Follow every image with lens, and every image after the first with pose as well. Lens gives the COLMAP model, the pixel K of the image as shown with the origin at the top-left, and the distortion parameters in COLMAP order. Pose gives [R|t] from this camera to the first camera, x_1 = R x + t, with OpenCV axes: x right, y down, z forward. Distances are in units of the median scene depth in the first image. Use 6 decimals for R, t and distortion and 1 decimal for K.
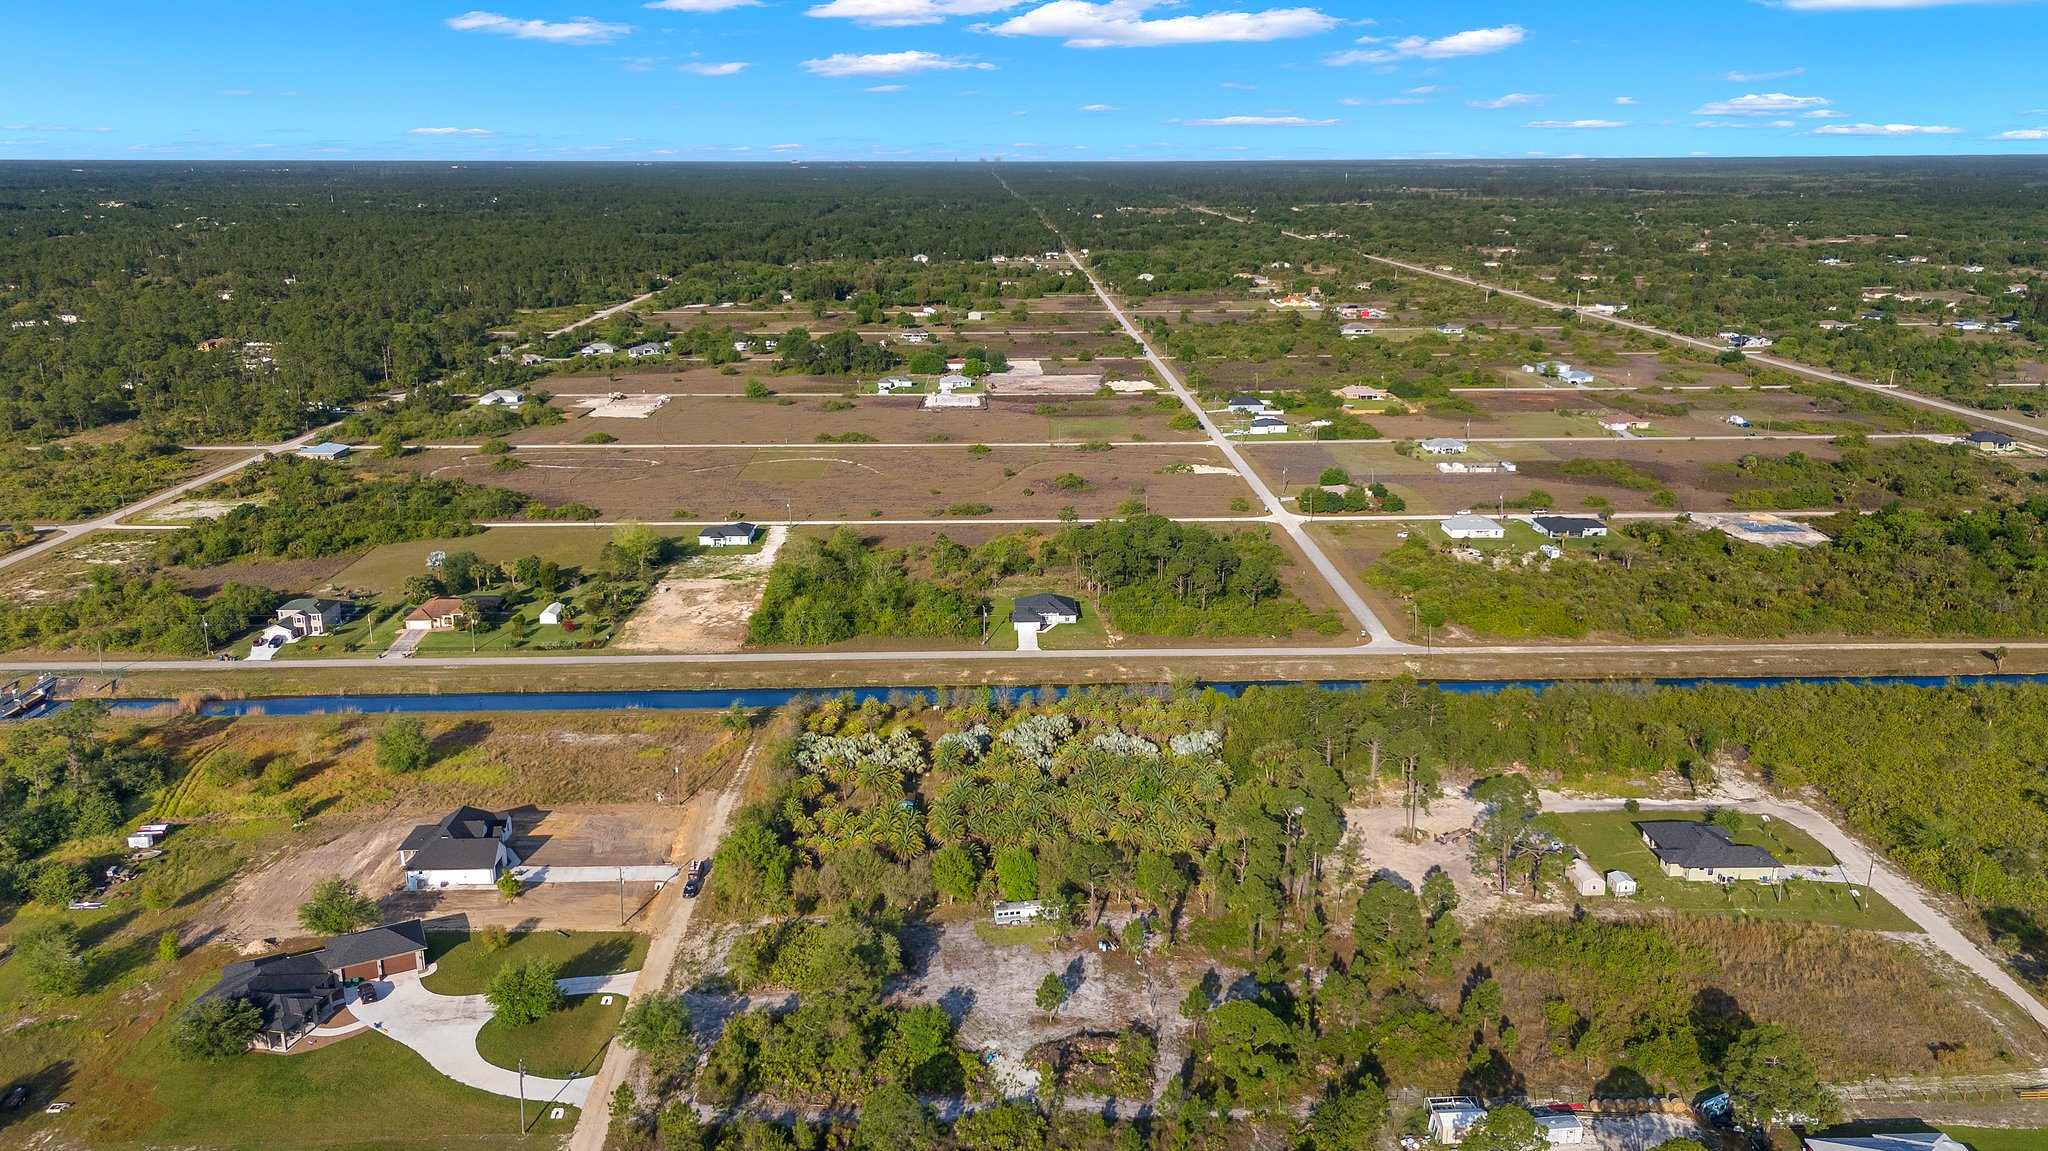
lens RADIAL K [[1516.2, 0, 1036.0], [0, 1516.2, 575.9], [0, 0, 1]] dist [0.051881, -0.012853]
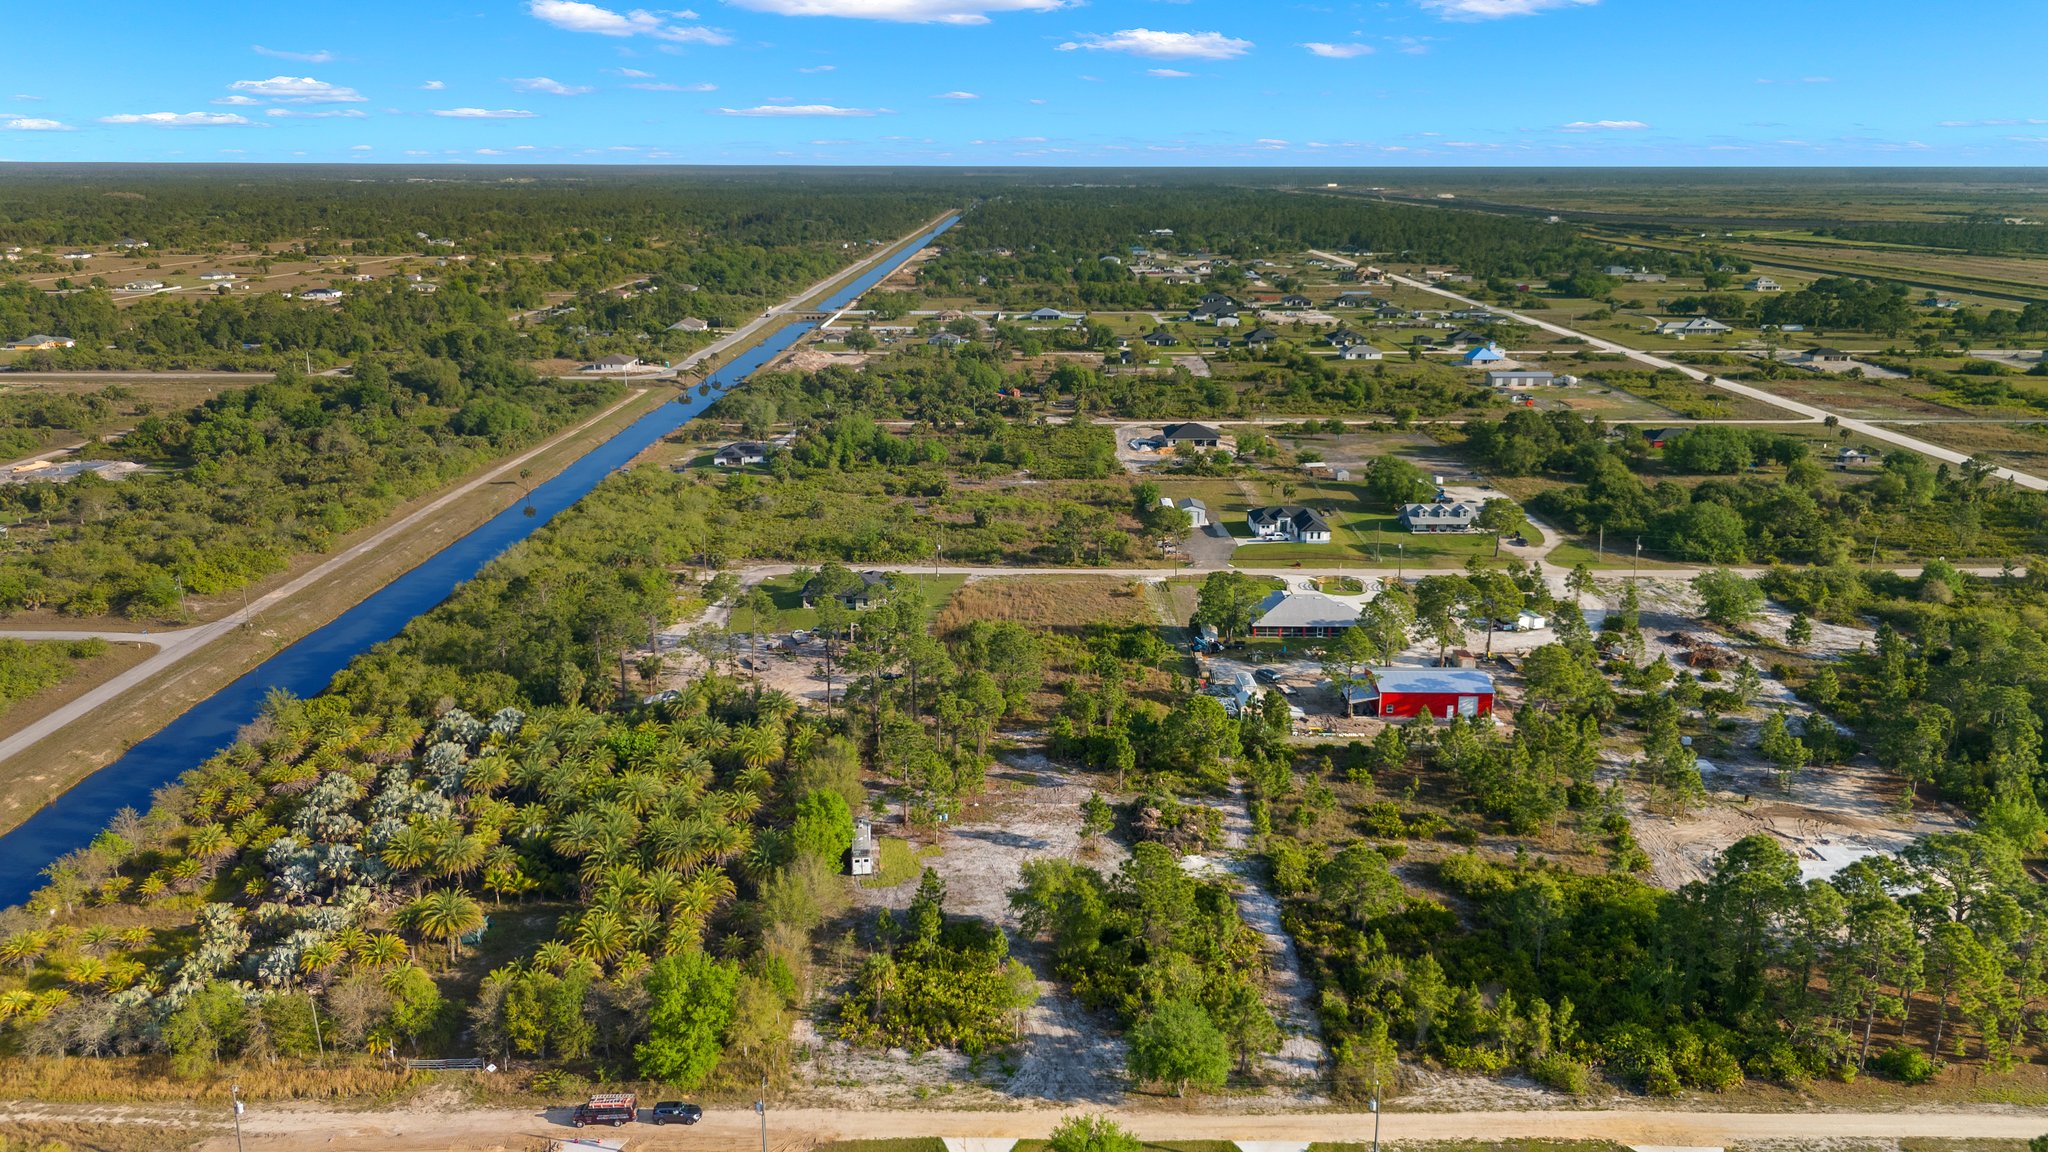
lens RADIAL K [[1516.2, 0, 1010.3], [0, 1516.2, 576.7], [0, 0, 1]] dist [0.051881, -0.012853]
pose [[0.038231, -0.256789, 0.965711, -0.812033], [0.260660, 0.935522, 0.238443, -0.095297], [-0.964673, 0.242606, 0.102700, 0.868490]]
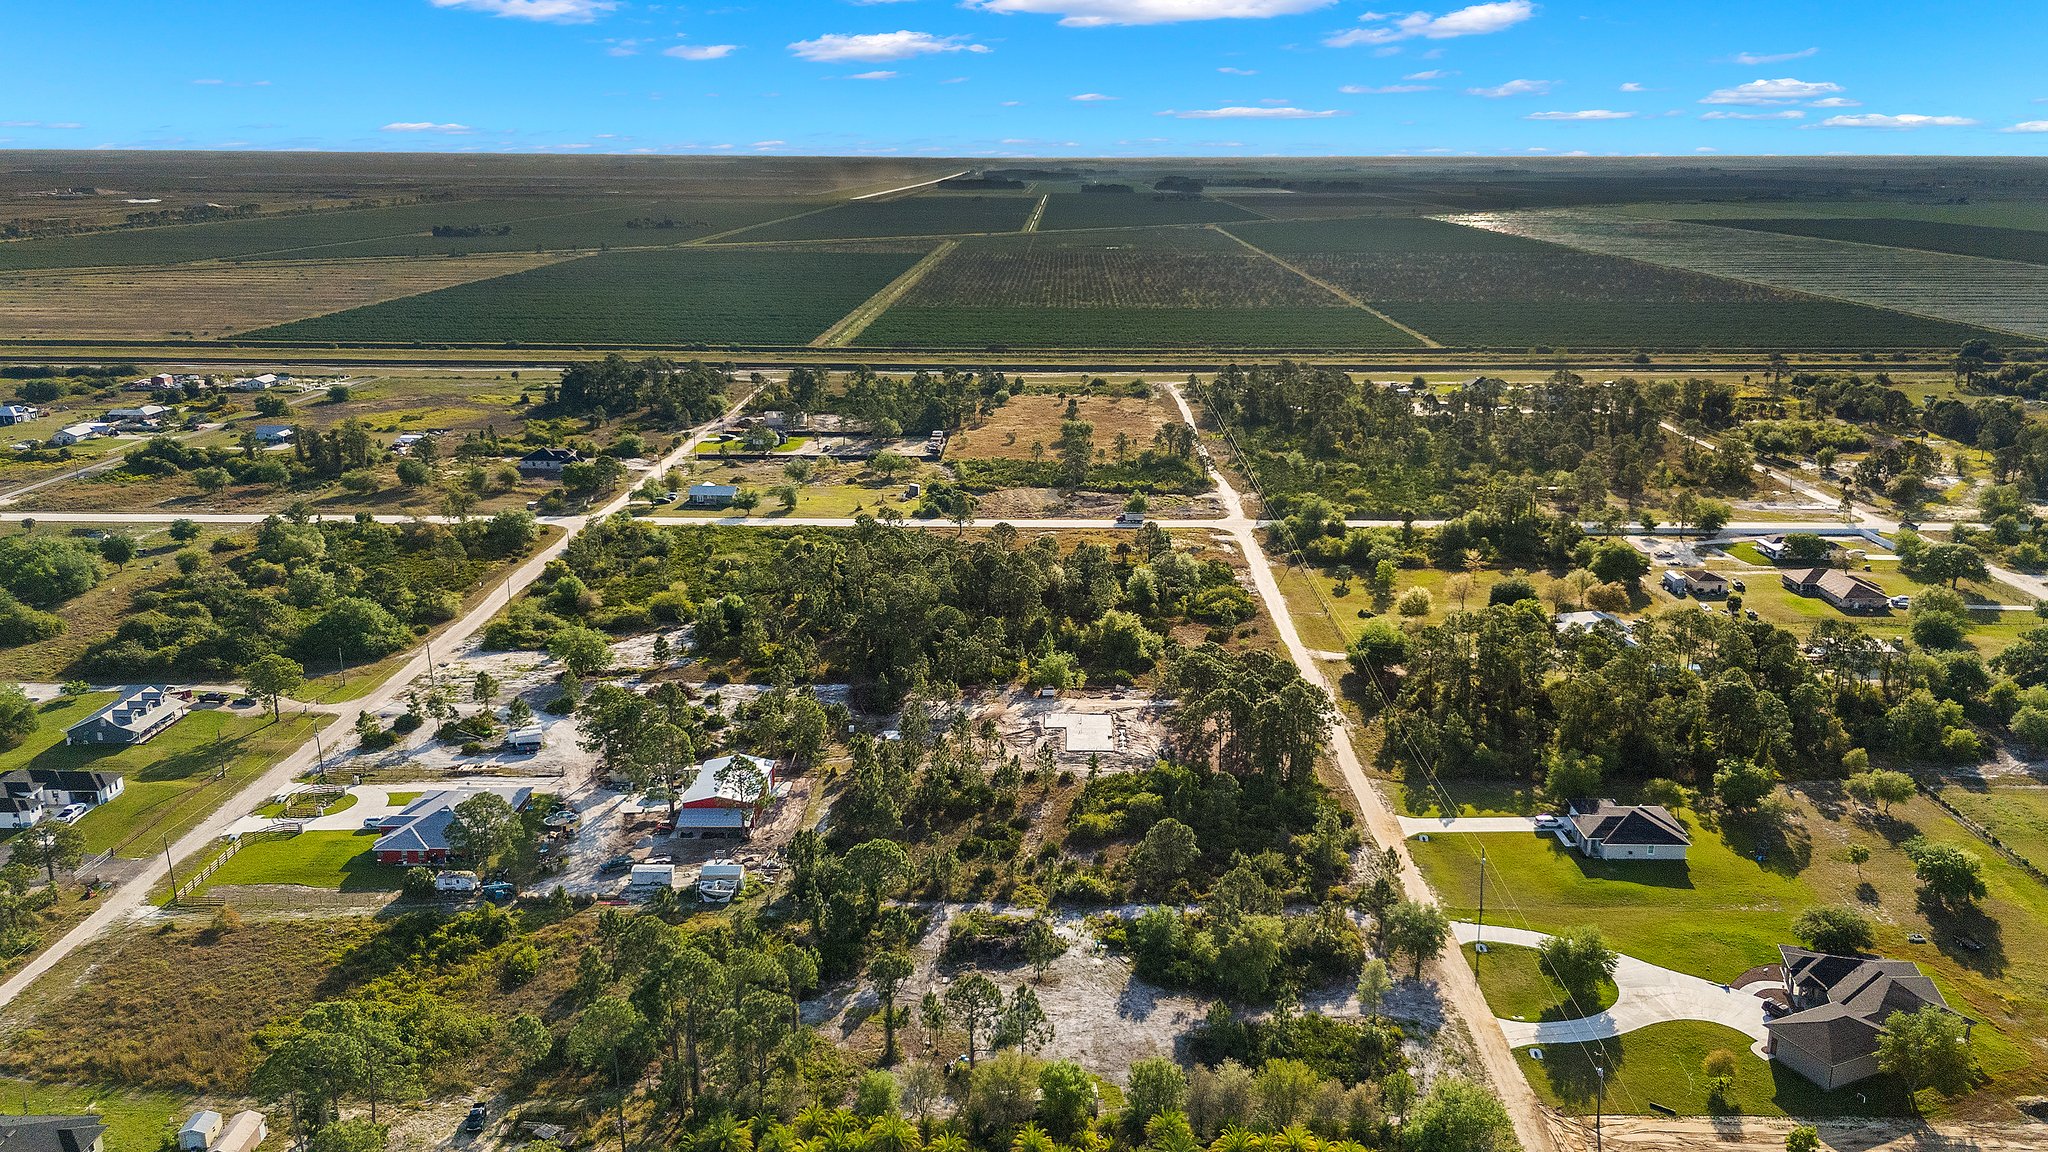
lens RADIAL K [[1516.2, 0, 1043.0], [0, 1516.2, 561.2], [0, 0, 1]] dist [0.051881, -0.012853]
pose [[-0.998993, -0.004674, 0.044628, -0.034183], [0.018396, 0.864476, 0.502338, -0.423100], [-0.040928, 0.502653, -0.863519, 1.642122]]
